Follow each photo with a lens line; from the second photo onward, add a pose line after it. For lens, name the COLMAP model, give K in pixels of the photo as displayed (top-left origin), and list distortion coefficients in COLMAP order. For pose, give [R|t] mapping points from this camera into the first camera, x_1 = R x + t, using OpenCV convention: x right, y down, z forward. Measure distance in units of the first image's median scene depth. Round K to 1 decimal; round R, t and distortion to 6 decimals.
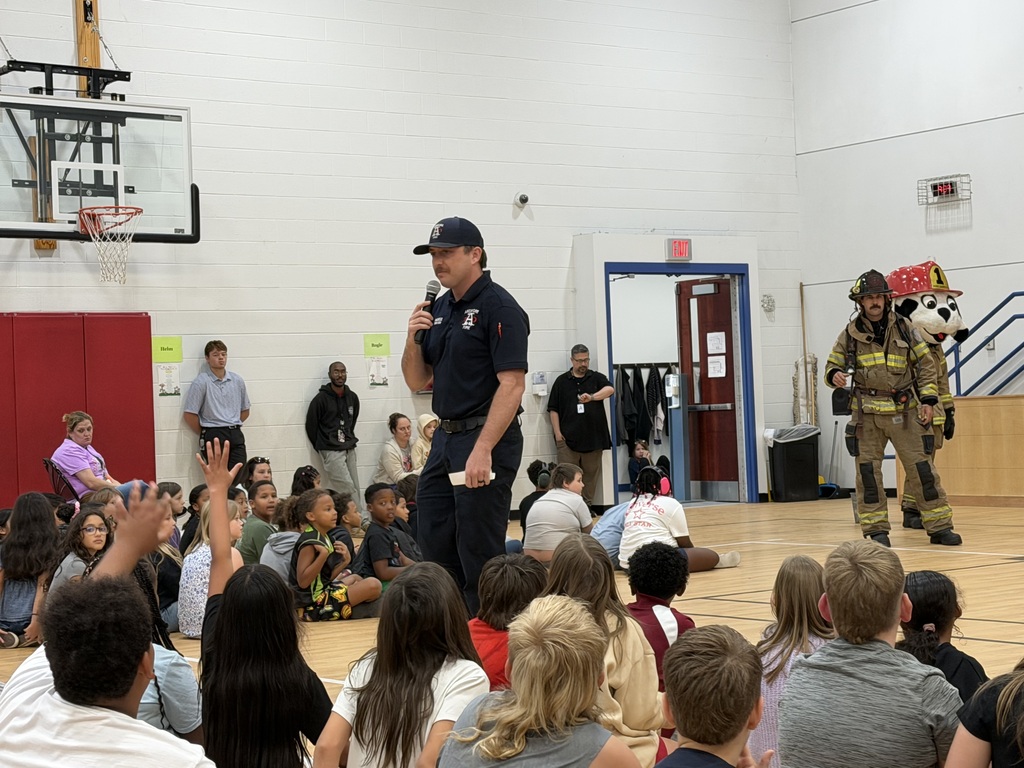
lens RADIAL K [[2055.8, 0, 512.3], [0, 2055.8, 380.4], [0, 0, 1]] dist [0.263681, 0.000000]
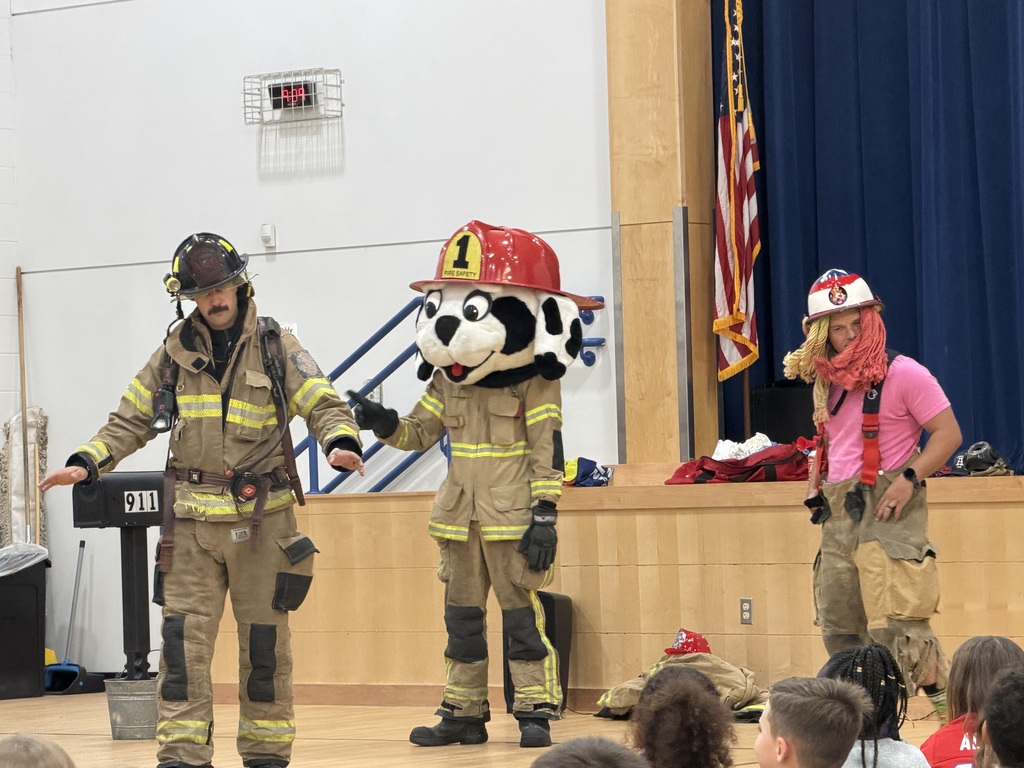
lens RADIAL K [[3982.1, 0, 510.5], [0, 3982.1, 384.0], [0, 0, 1]] dist [0.168183, 0.000000]
pose [[0.964585, 0.019040, 0.263086, -0.001254], [-0.013736, 0.999664, -0.021983, 0.001367], [-0.263416, 0.017591, 0.964522, 0.025546]]
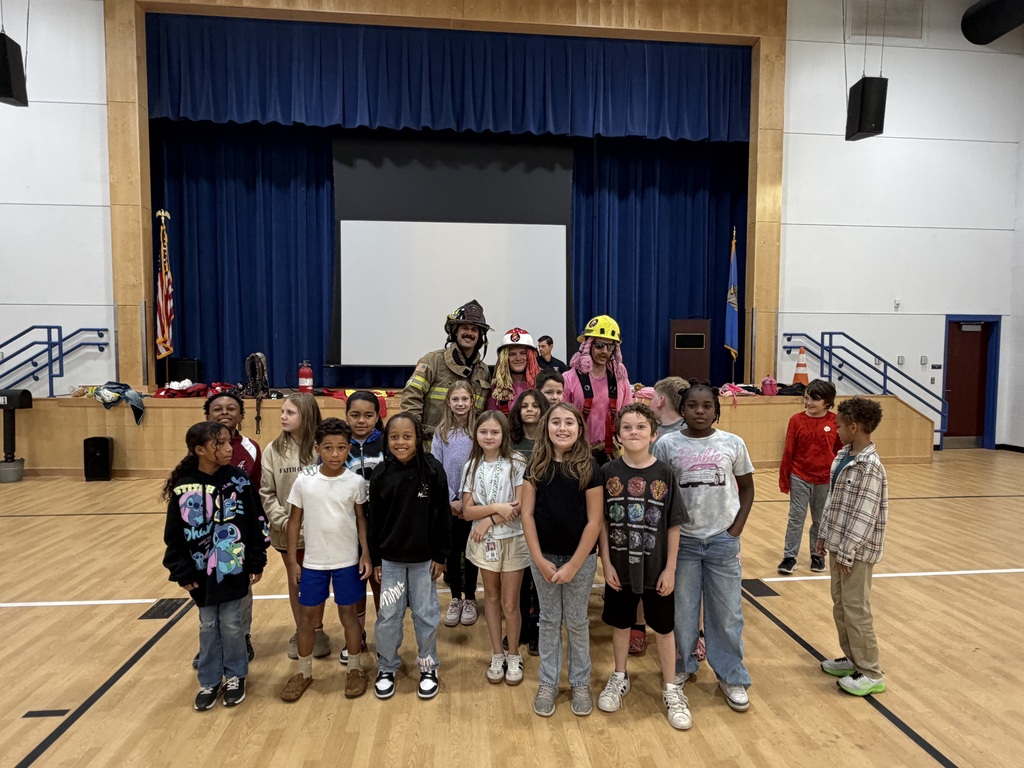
lens RADIAL K [[586.0, 0, 506.4], [0, 586.0, 385.0], [0, 0, 1]] dist [0.002114, -0.002085]
pose [[0.519124, -0.003180, 0.854693, 0.065378], [-0.039105, 0.998858, 0.027468, -0.024962], [-0.853804, -0.047682, 0.518407, 0.511282]]
